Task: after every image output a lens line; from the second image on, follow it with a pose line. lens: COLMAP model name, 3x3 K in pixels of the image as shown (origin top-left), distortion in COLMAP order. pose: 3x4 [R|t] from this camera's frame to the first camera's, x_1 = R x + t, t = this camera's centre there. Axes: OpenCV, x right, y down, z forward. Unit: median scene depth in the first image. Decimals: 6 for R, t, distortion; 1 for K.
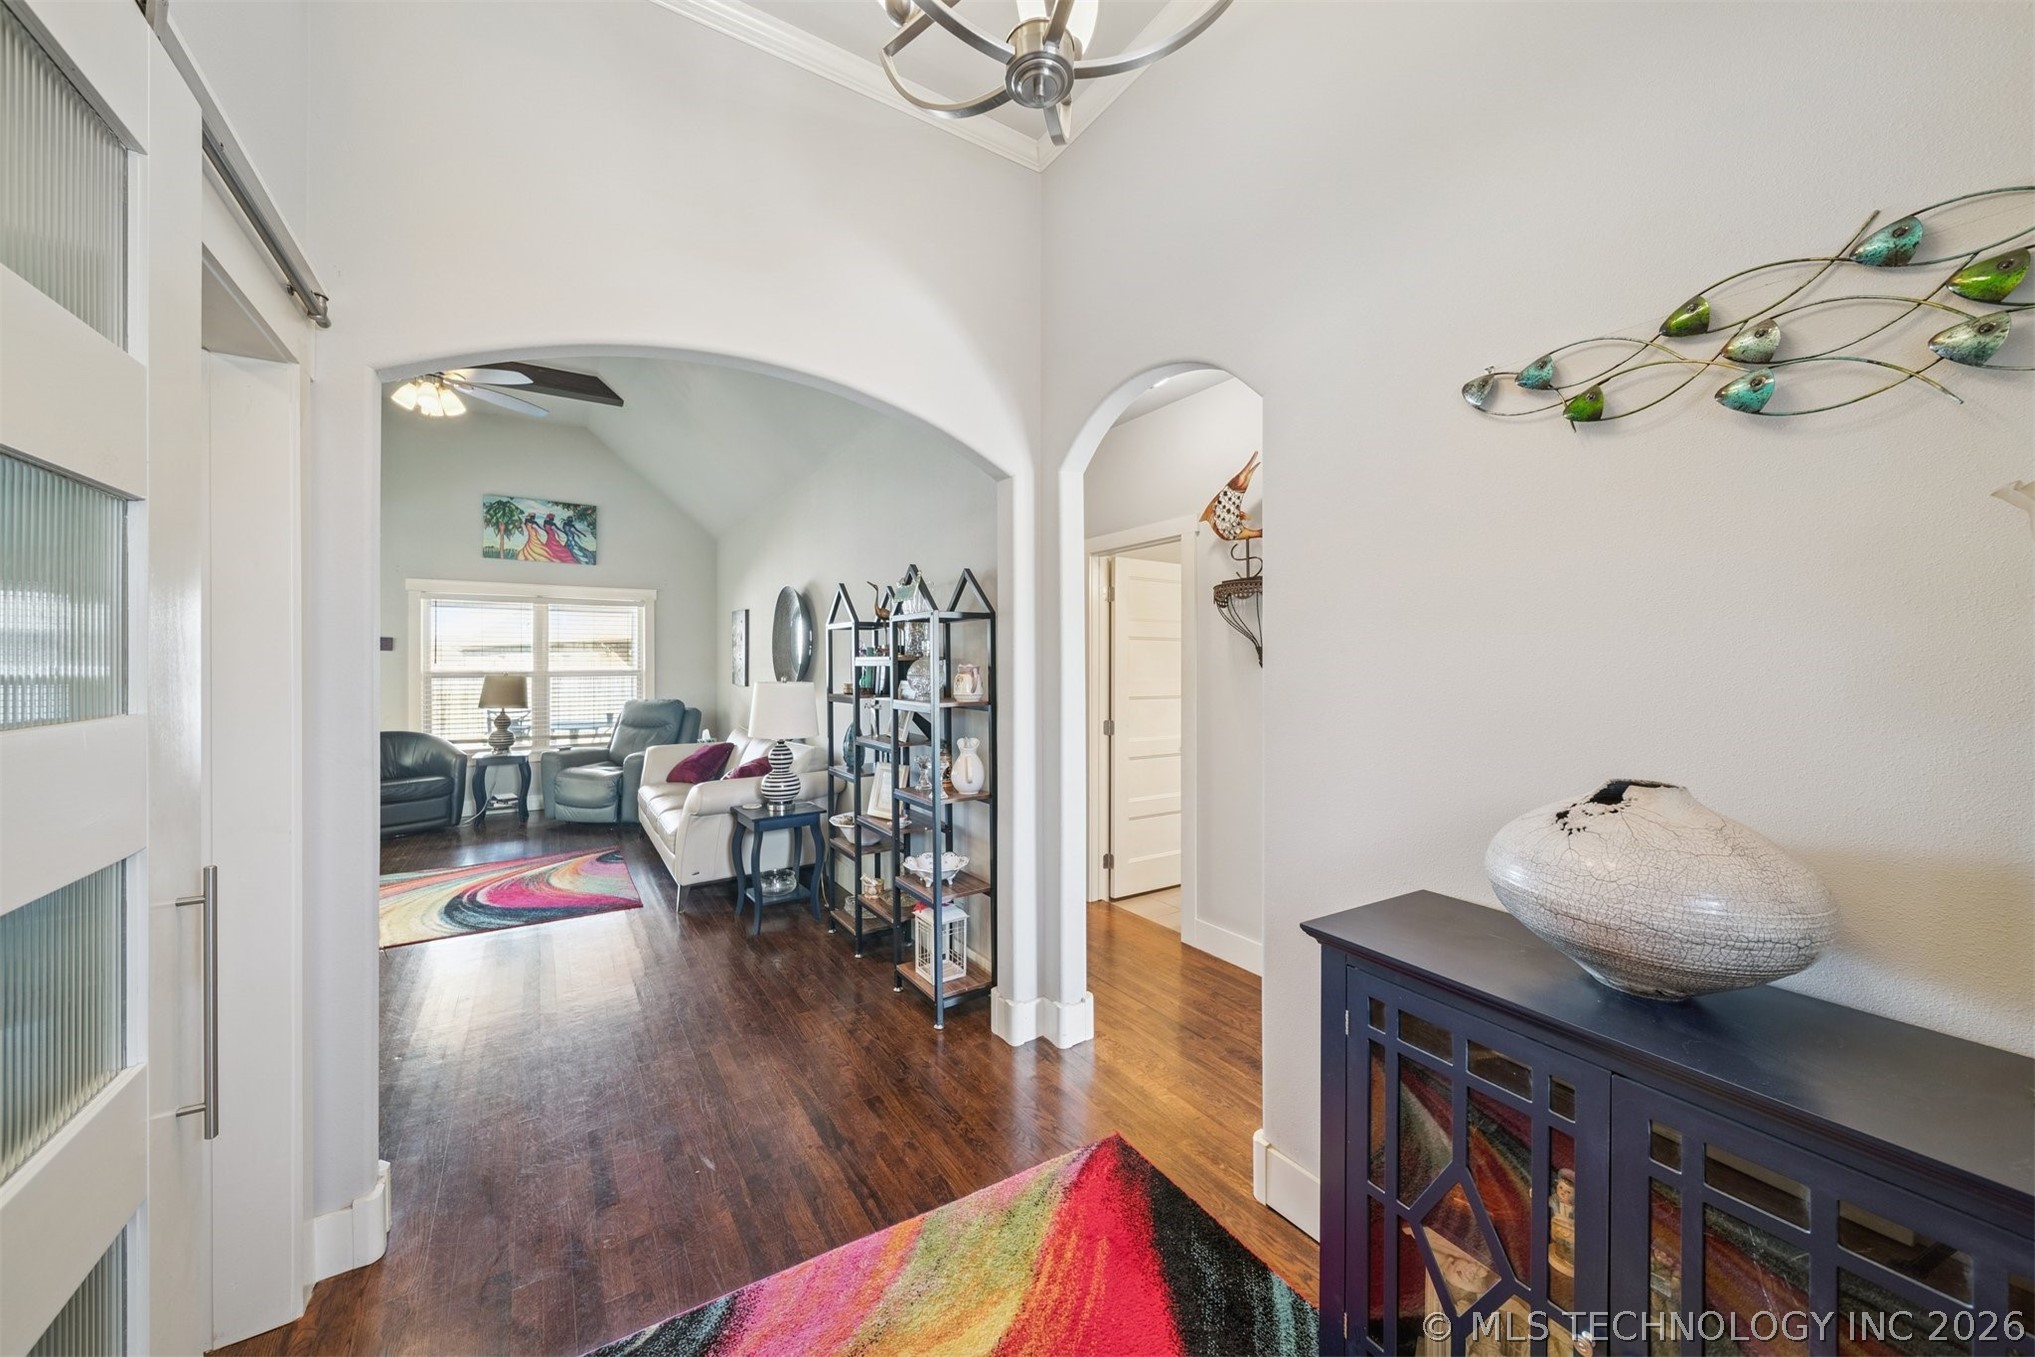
lens RADIAL K [[719.4, 0, 997.1], [0, 719.4, 658.4], [0, 0, 1]] dist [0.004152, -0.001644]
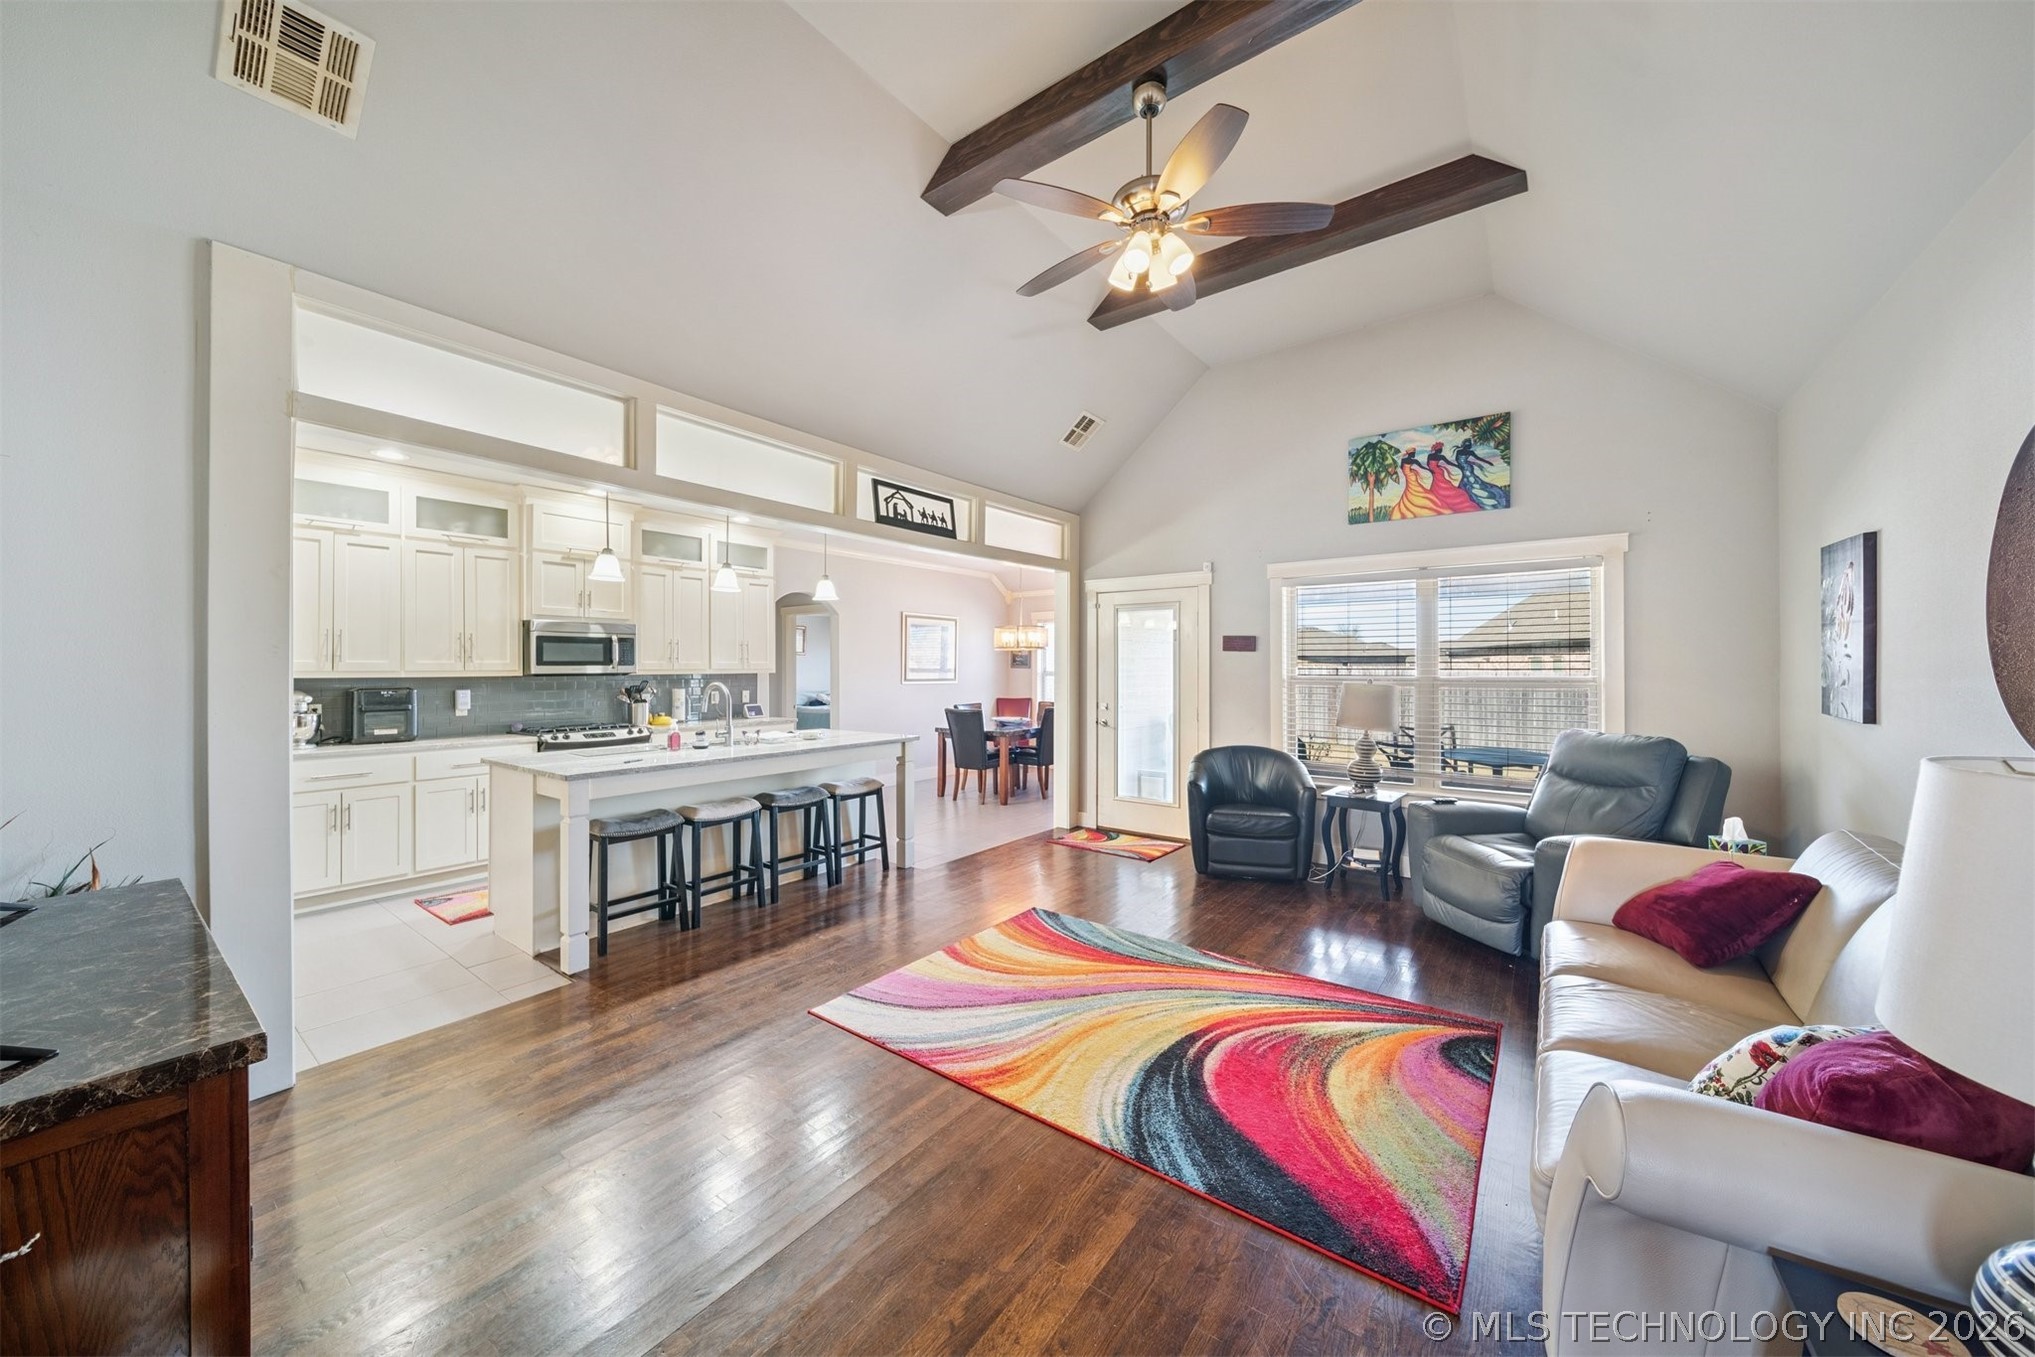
lens RADIAL K [[719.4, 0, 1002.8], [0, 719.4, 663.3], [0, 0, 1]] dist [0.004152, -0.001644]
pose [[0.348434, -0.002439, -0.937330, -0.137954], [0.004905, 0.999988, -0.000779, 0.002538], [0.937320, -0.004327, 0.348442, 0.401050]]
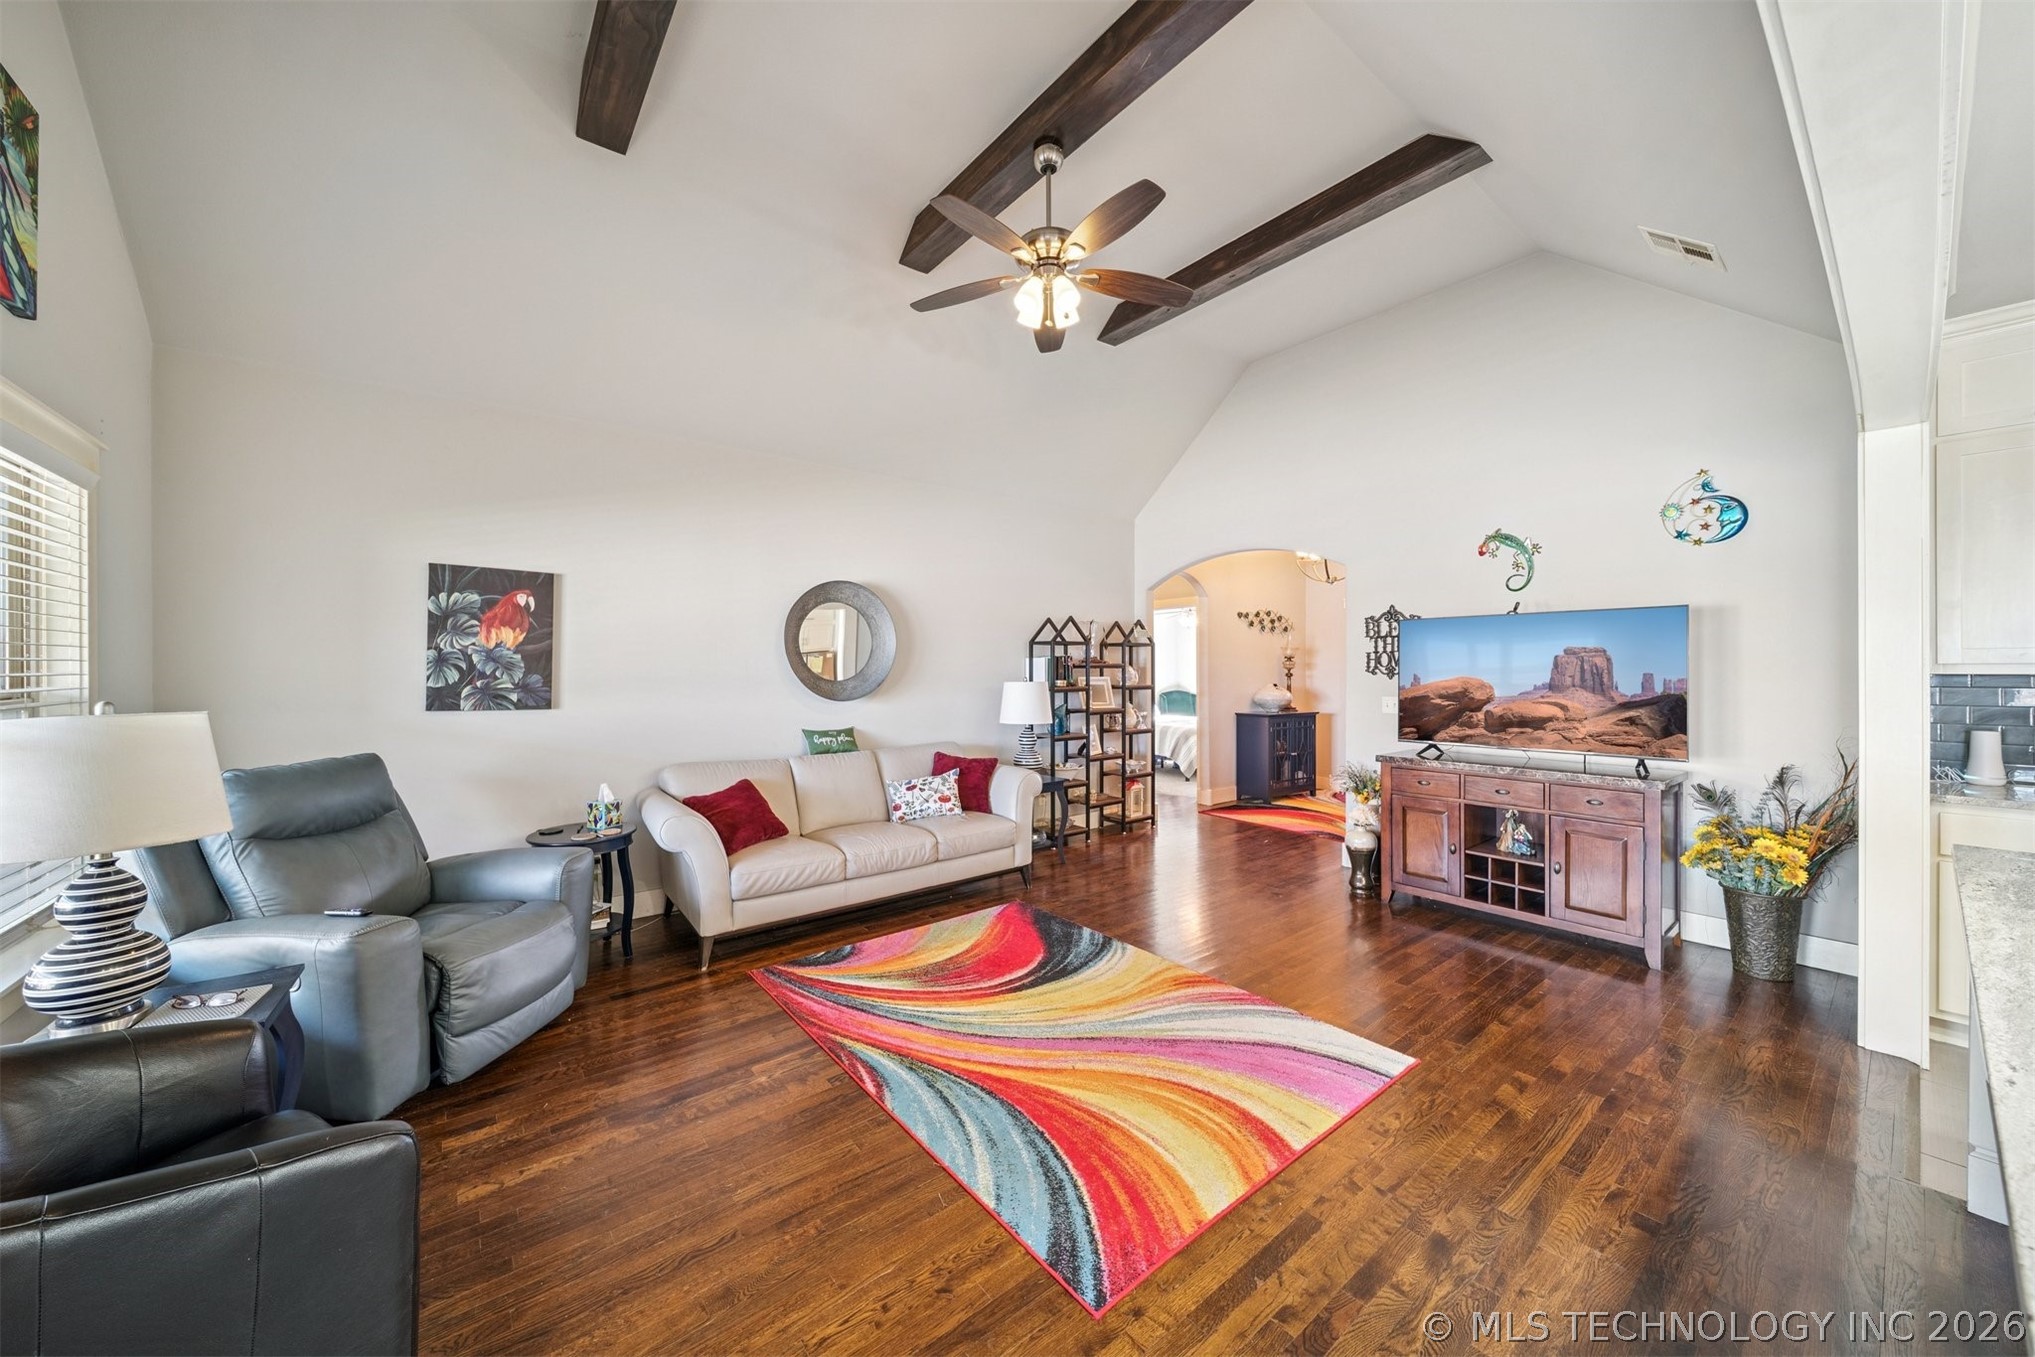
lens RADIAL K [[719.4, 0, 1004.8], [0, 719.4, 664.5], [0, 0, 1]] dist [0.004152, -0.001644]
pose [[-0.101198, 0.007592, 0.994837, -0.935829], [-0.000698, 0.999970, -0.007703, 0.007671], [-0.994866, -0.001474, -0.101190, 0.693310]]
